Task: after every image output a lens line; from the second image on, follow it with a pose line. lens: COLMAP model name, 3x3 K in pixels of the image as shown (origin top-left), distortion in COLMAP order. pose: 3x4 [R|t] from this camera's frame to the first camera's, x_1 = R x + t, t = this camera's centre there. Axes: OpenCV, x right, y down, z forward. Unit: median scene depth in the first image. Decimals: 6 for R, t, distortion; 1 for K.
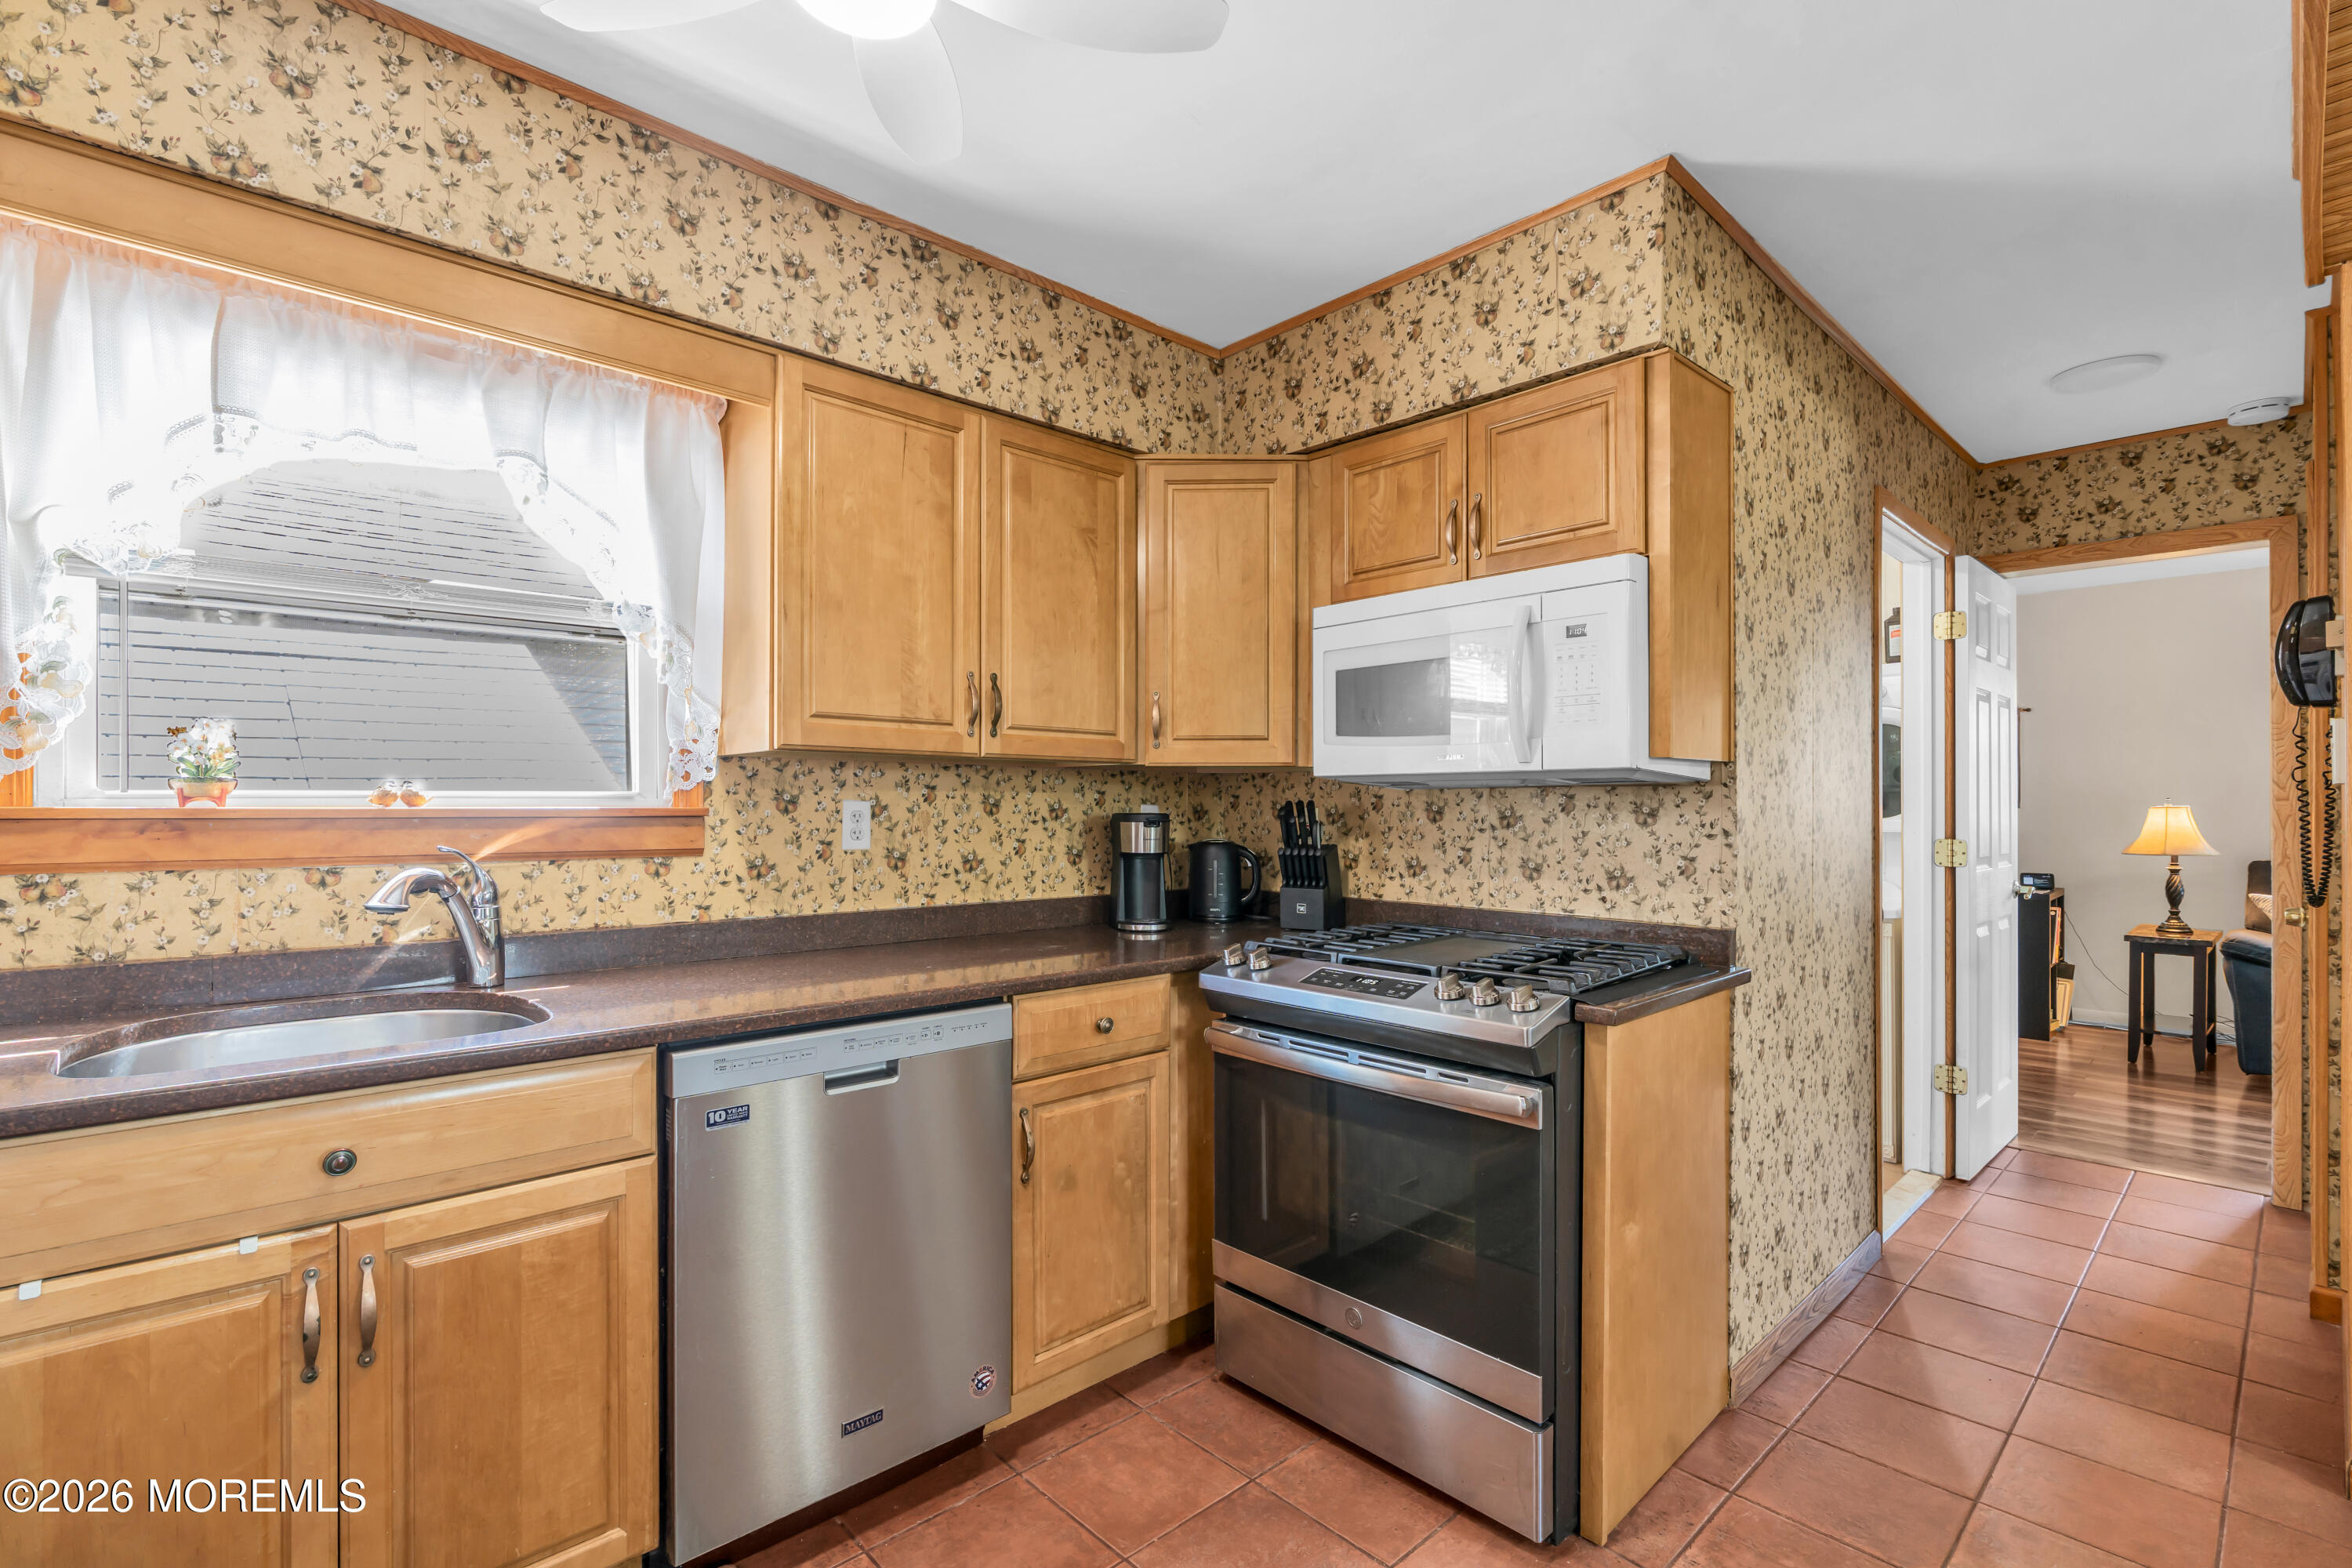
lens RADIAL K [[1067.2, 0, 1157.7], [0, 1067.2, 804.7], [0, 0, 1]] dist [0.009718, -0.002567]
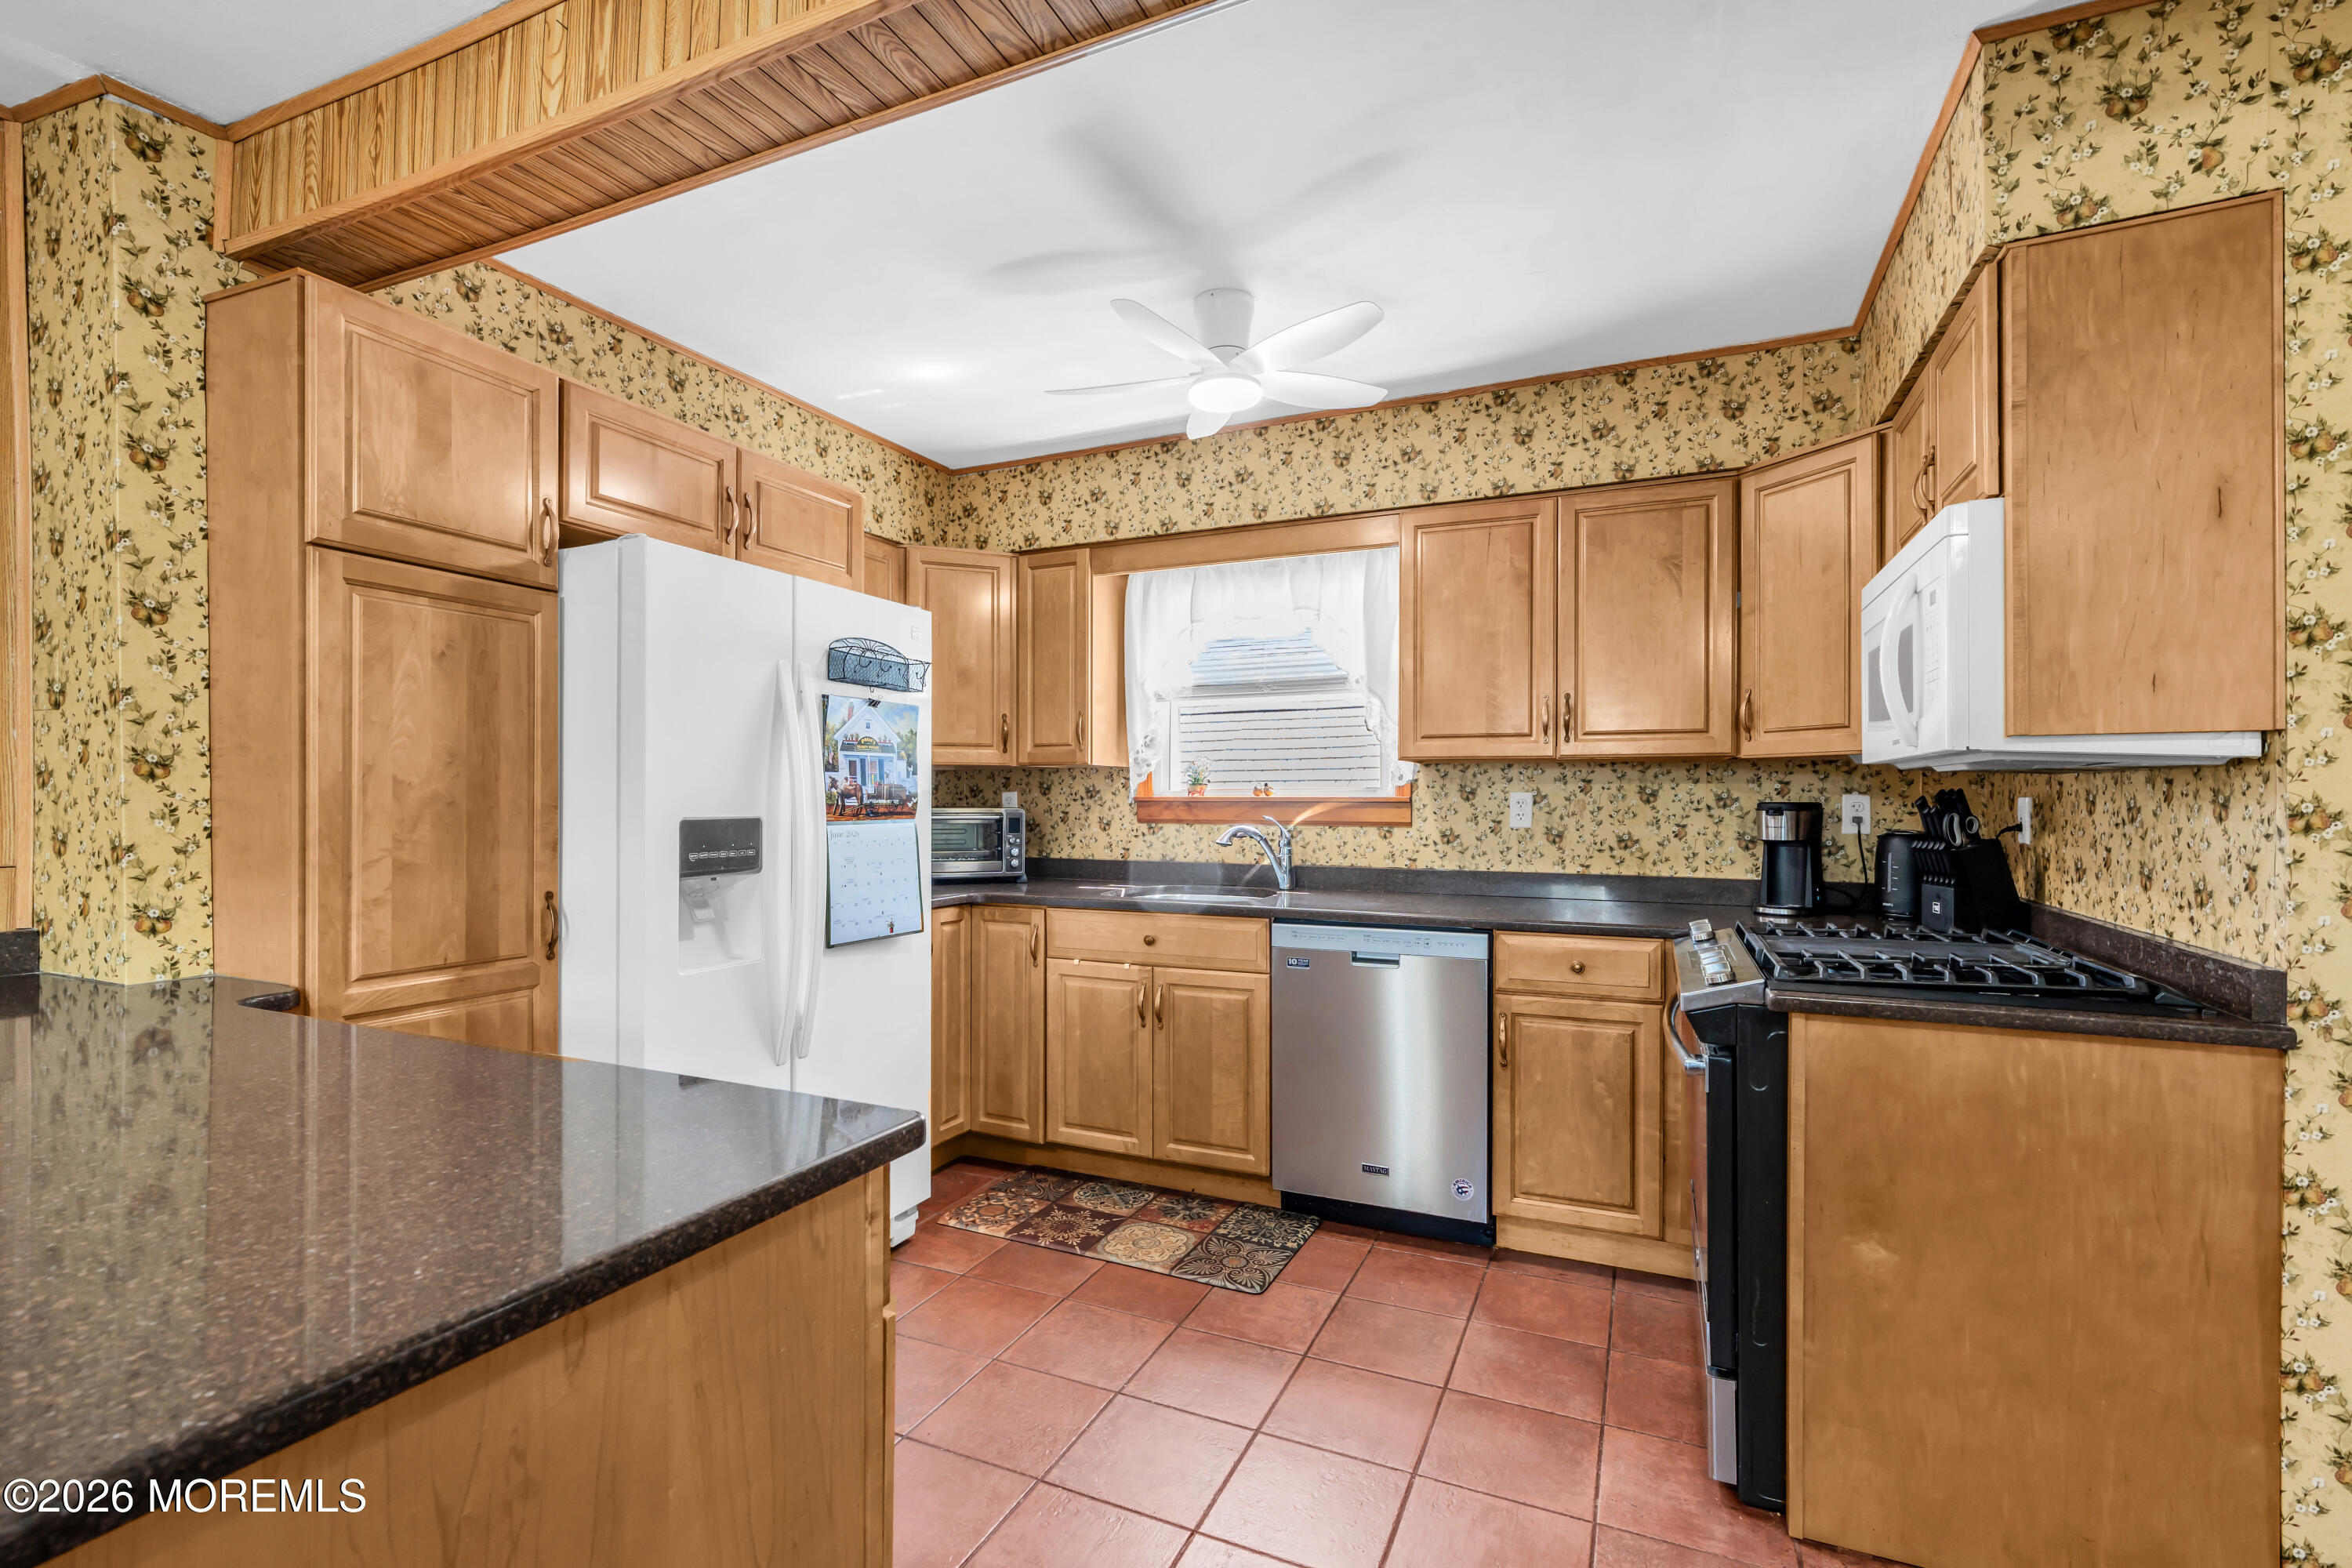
lens RADIAL K [[1067.2, 0, 1177.1], [0, 1067.2, 799.5], [0, 0, 1]] dist [0.009718, -0.002567]
pose [[0.391140, 0.002104, -0.920329, 0.859859], [0.001335, 0.999995, 0.002854, 0.001909], [0.920330, -0.002345, 0.391135, 0.060371]]
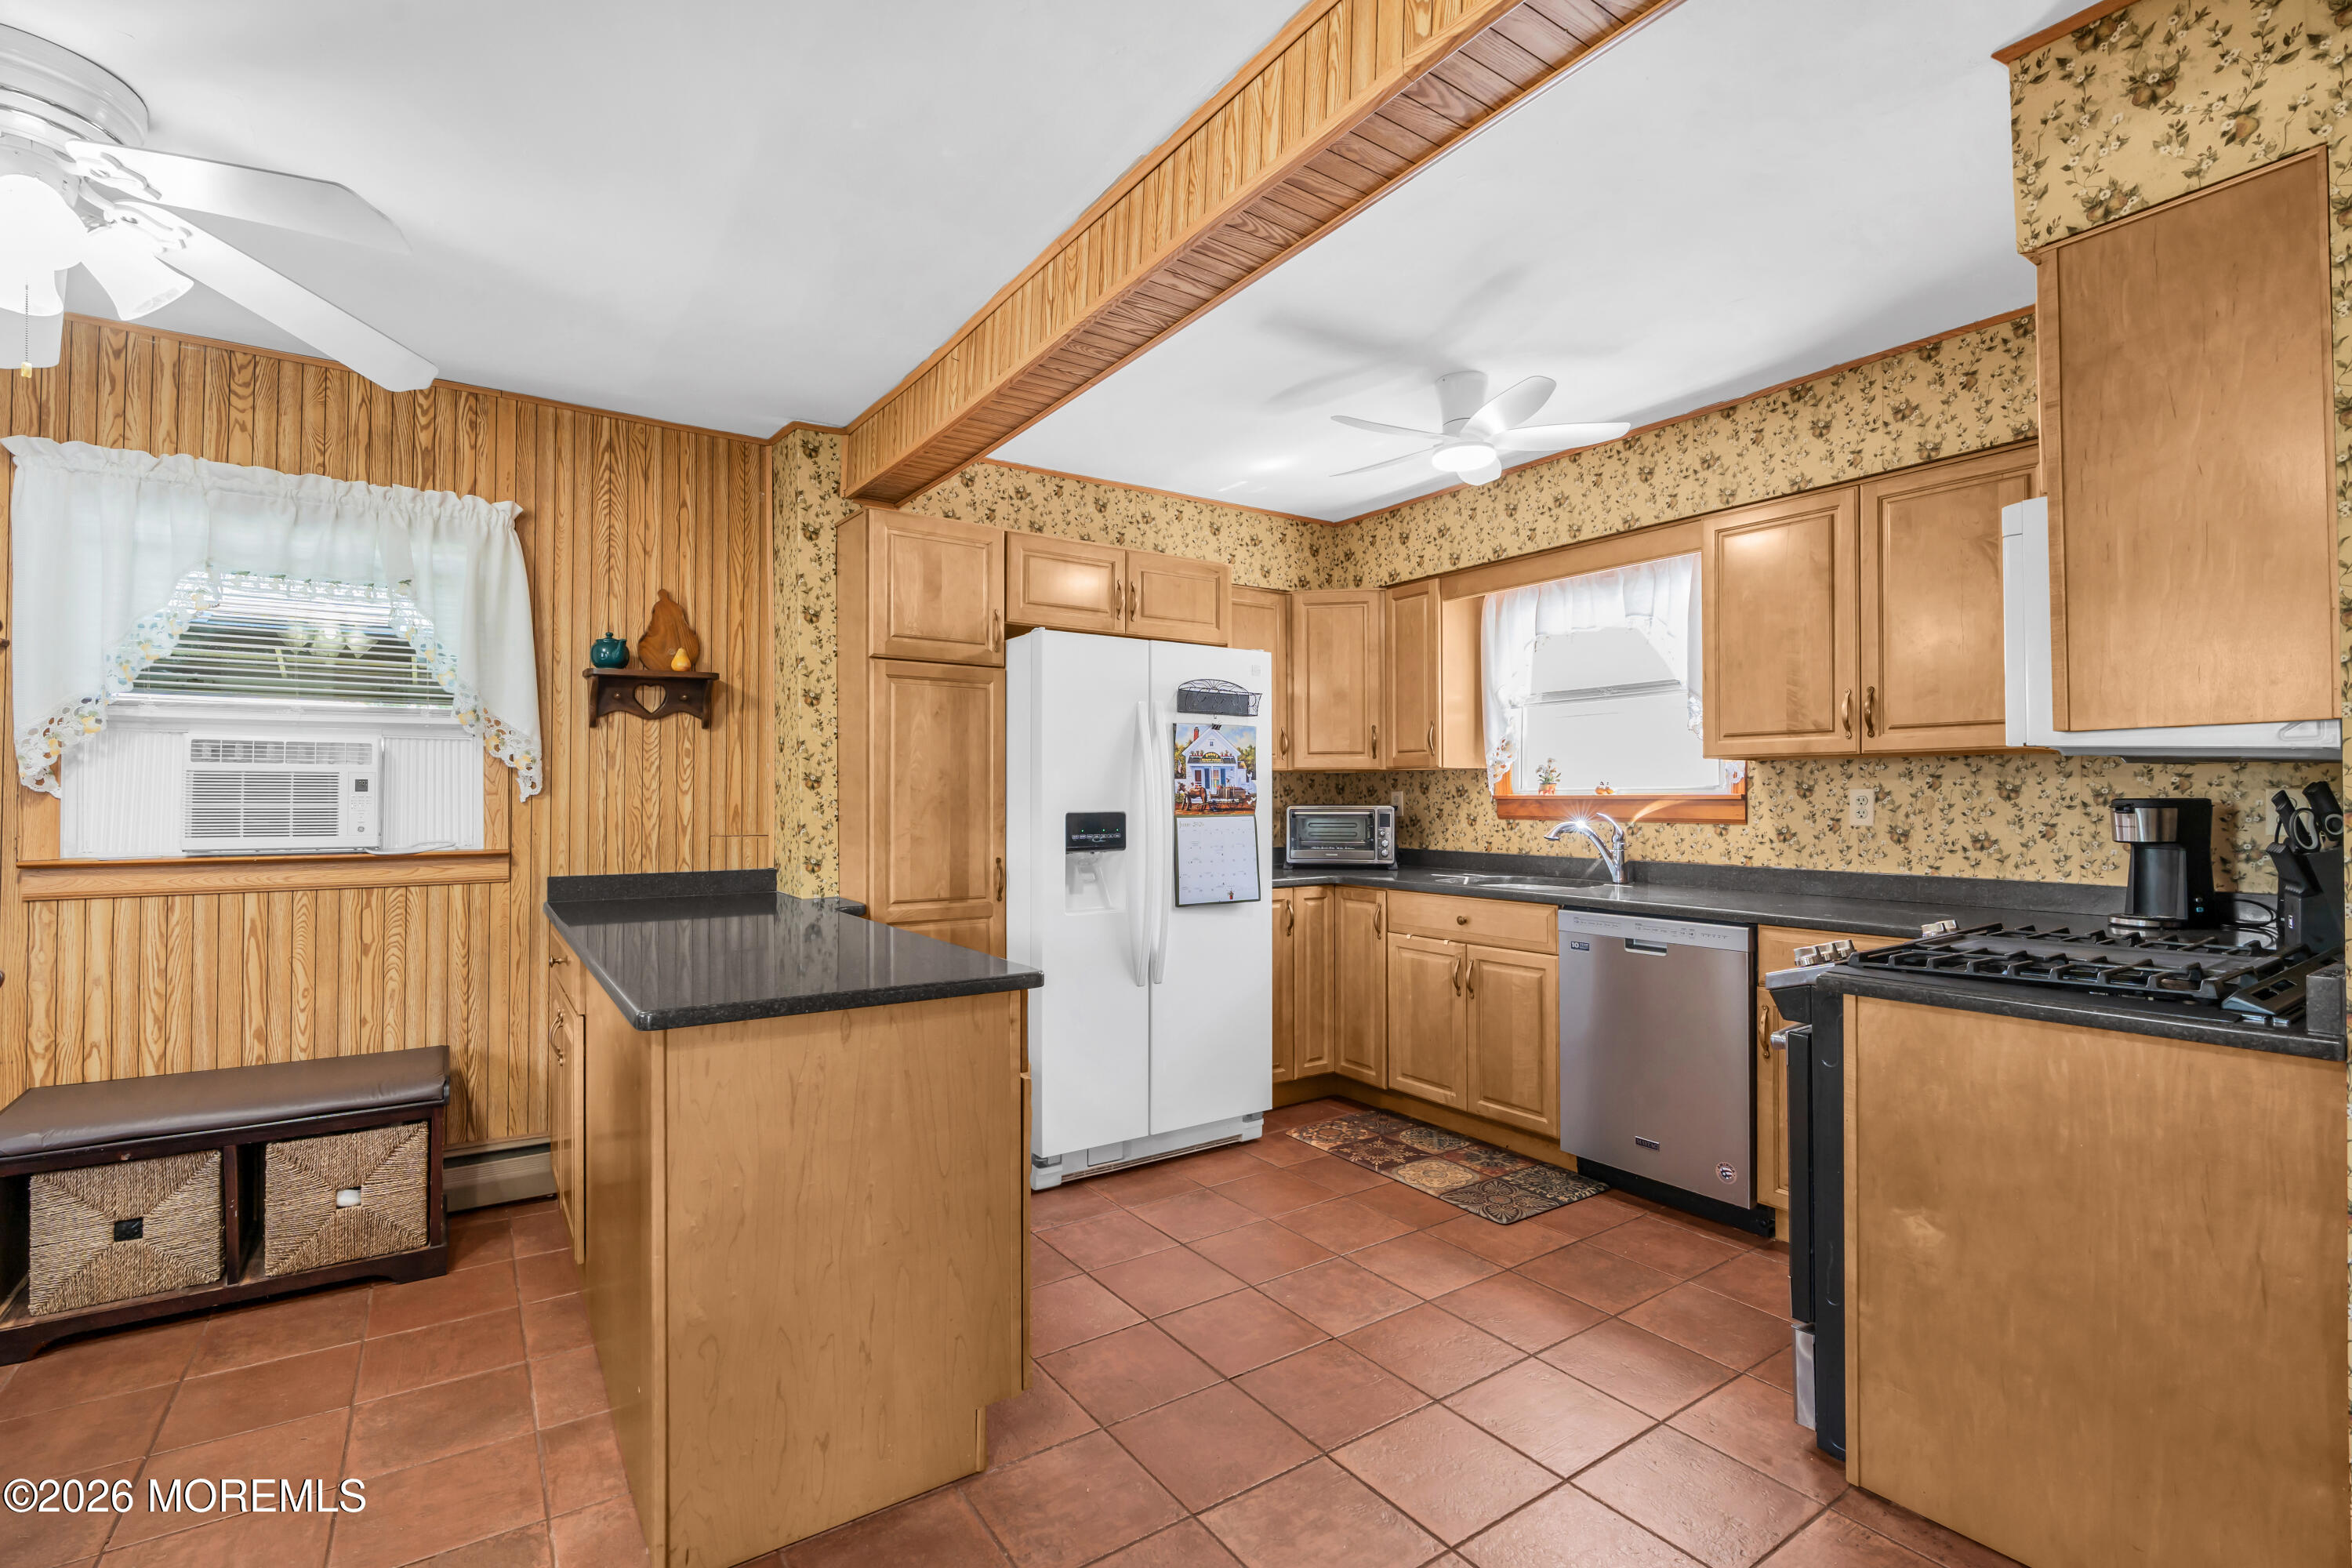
lens RADIAL K [[1067.2, 0, 1174.8], [0, 1067.2, 786.6], [0, 0, 1]] dist [0.009718, -0.002567]
pose [[-0.138380, -0.009266, -0.990336, 1.214774], [0.006315, 0.999928, -0.010238, 0.002700], [0.990359, -0.007671, -0.138312, 0.366703]]
